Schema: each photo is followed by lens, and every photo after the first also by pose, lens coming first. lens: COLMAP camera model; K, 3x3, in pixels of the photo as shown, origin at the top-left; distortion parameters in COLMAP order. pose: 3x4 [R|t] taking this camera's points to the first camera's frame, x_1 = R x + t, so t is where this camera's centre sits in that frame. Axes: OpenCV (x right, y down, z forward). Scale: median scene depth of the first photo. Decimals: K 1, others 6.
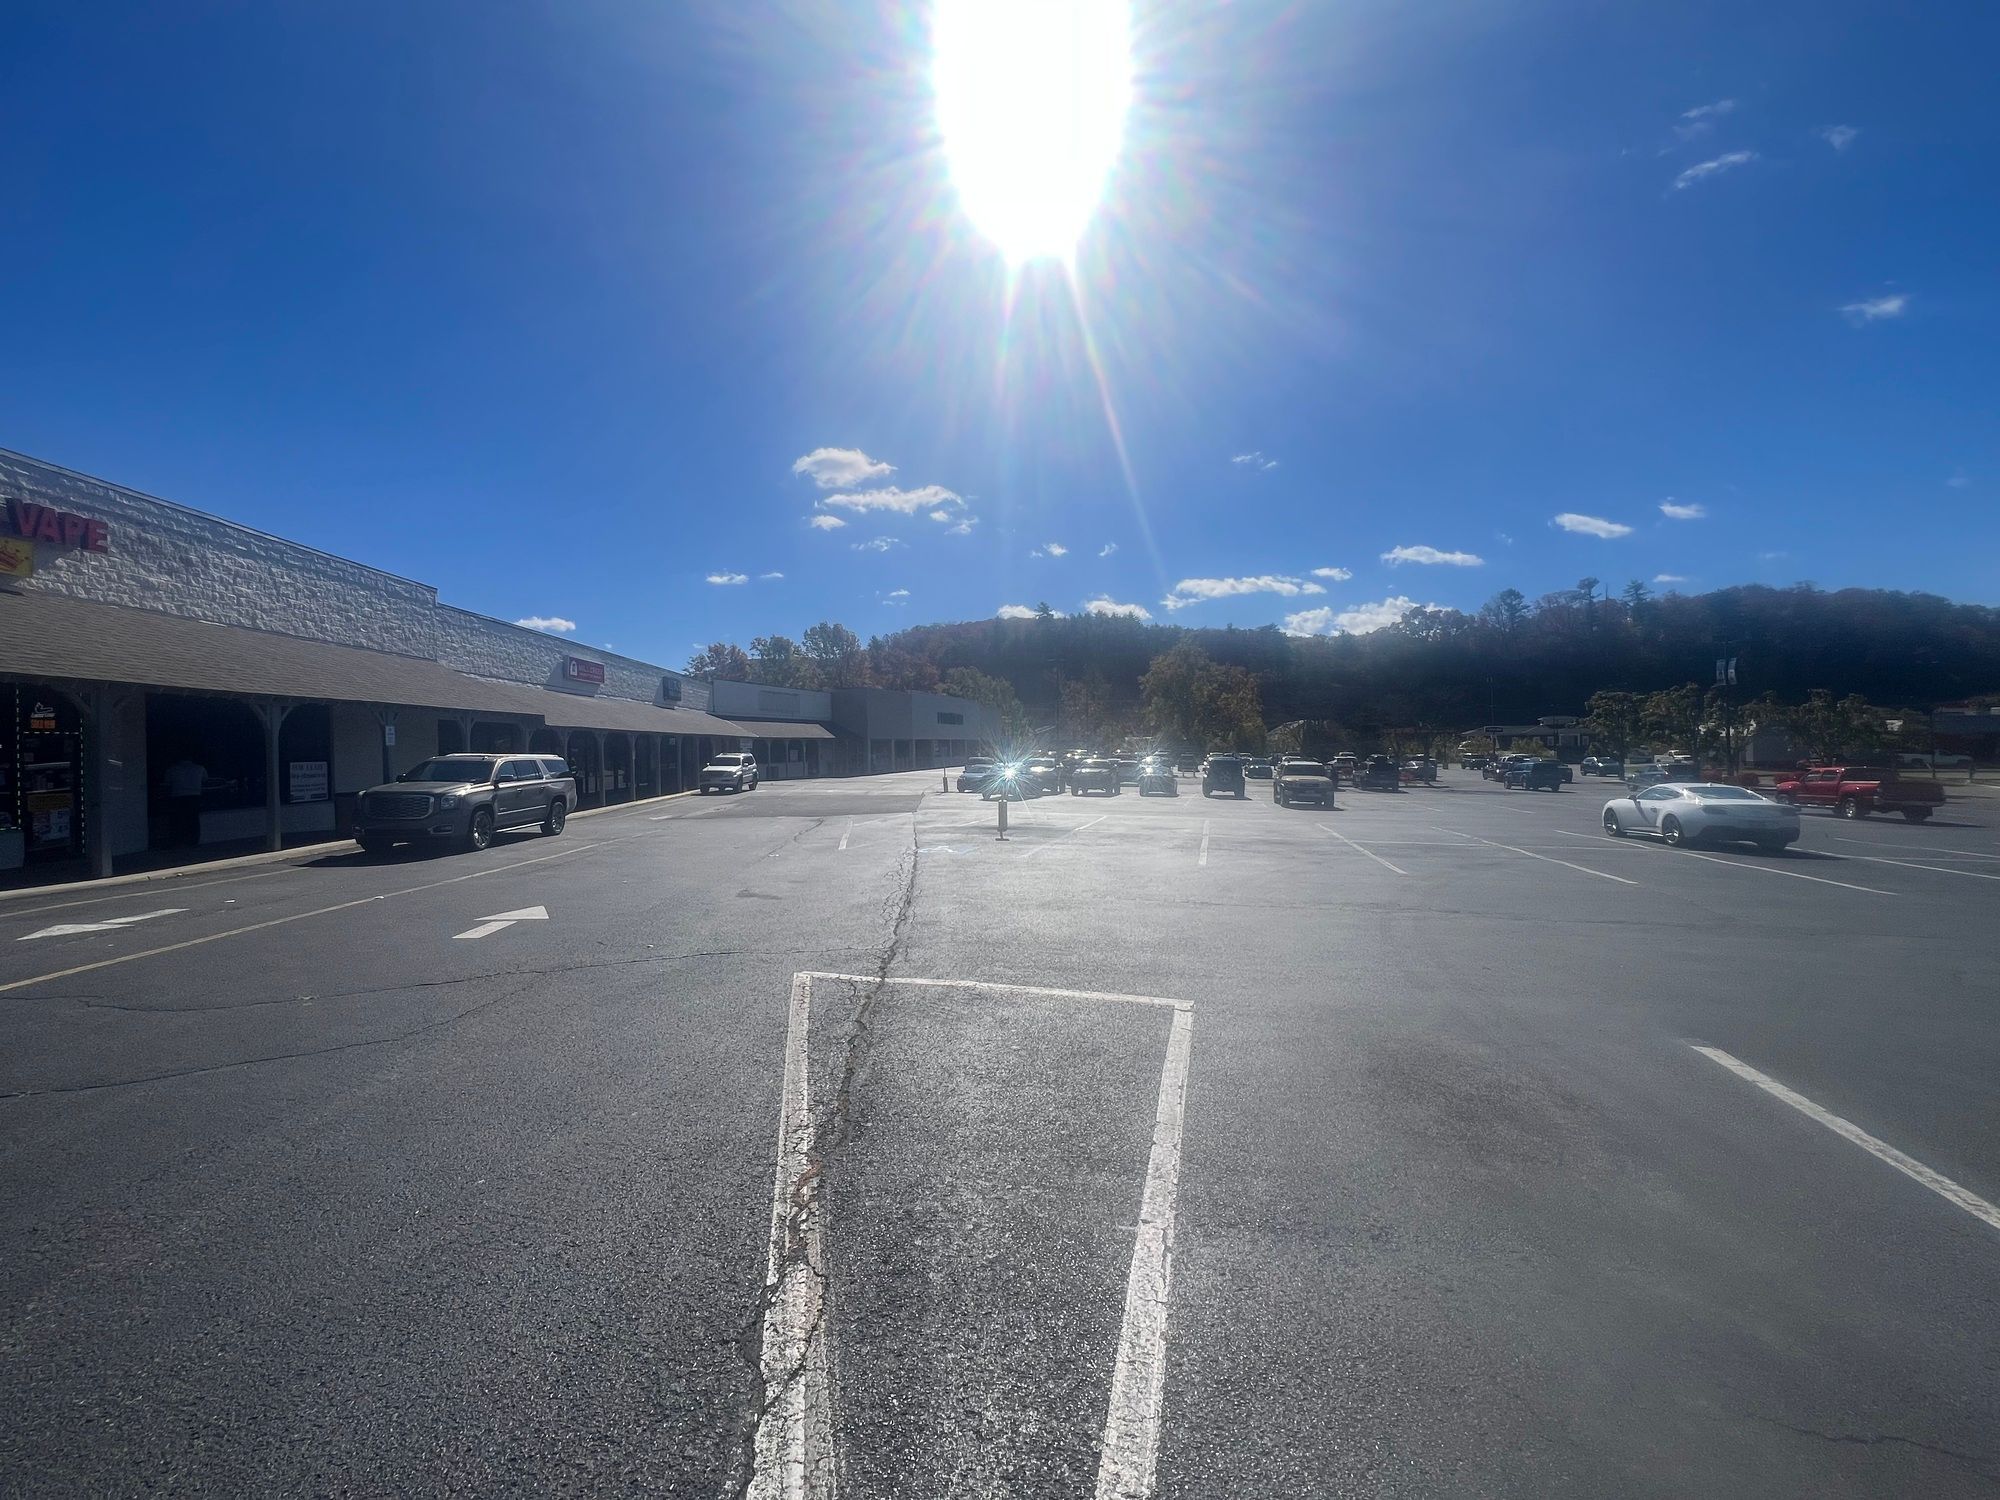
lens RADIAL K [[795.7, 0, 1005.6], [0, 795.7, 760.9], [0, 0, 1]] dist [-0.002735, 0.000299]
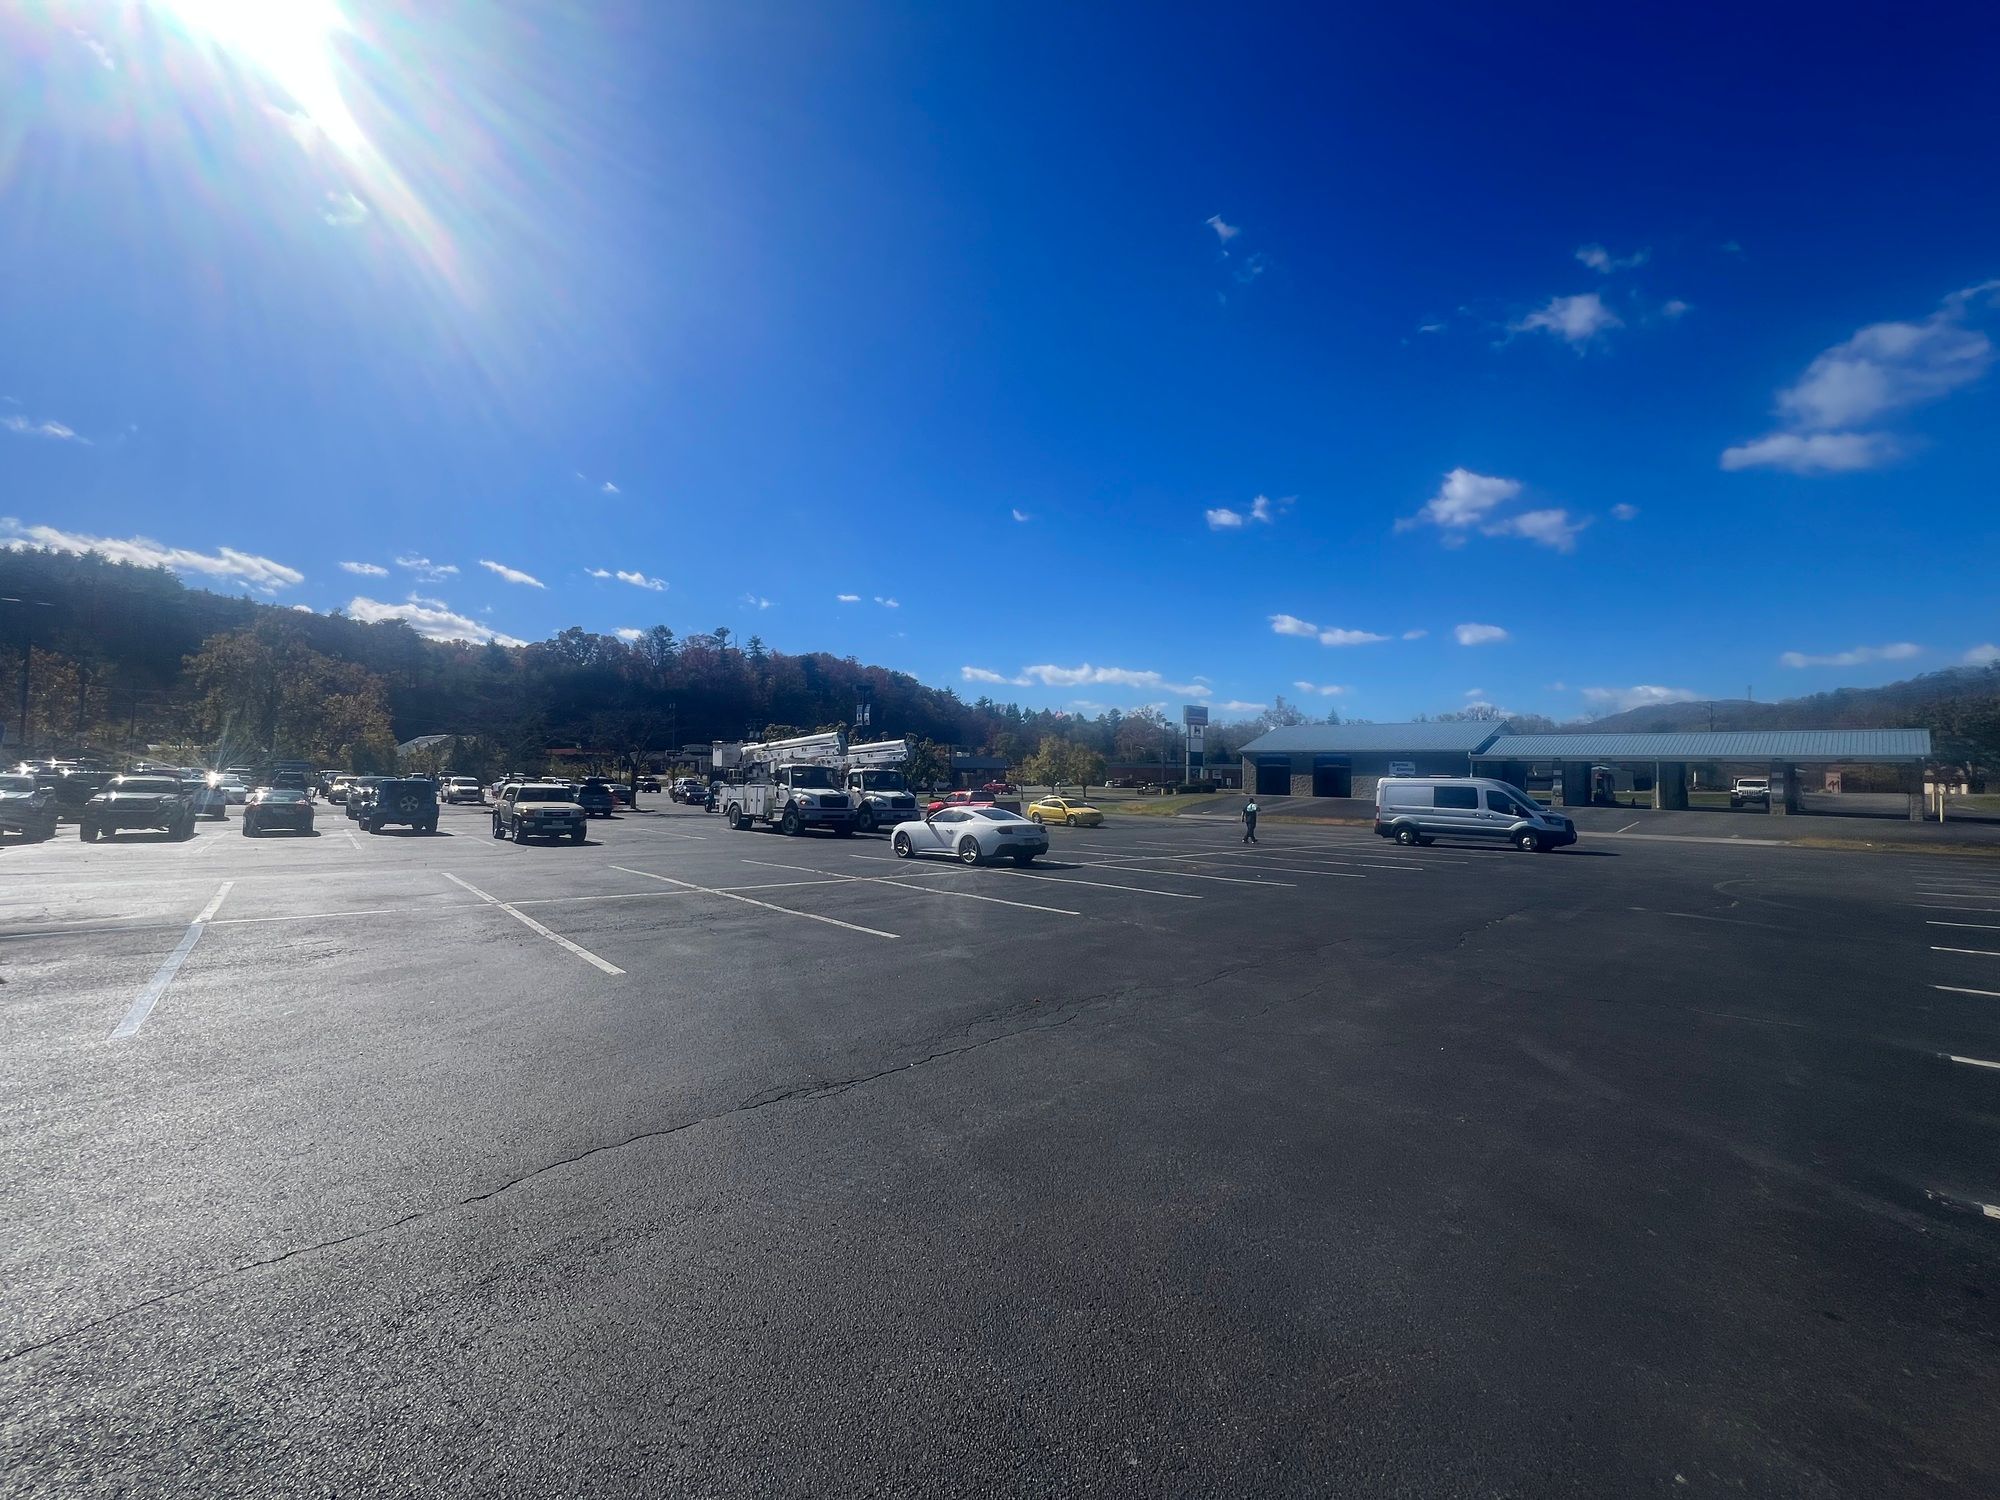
lens RADIAL K [[795.7, 0, 996.1], [0, 795.7, 765.3], [0, 0, 1]] dist [-0.002735, 0.000299]
pose [[0.560078, 0.027109, 0.827996, -0.018199], [-0.008327, 0.999598, -0.027096, 0.000014], [-0.828398, 0.008281, 0.560078, 0.144662]]
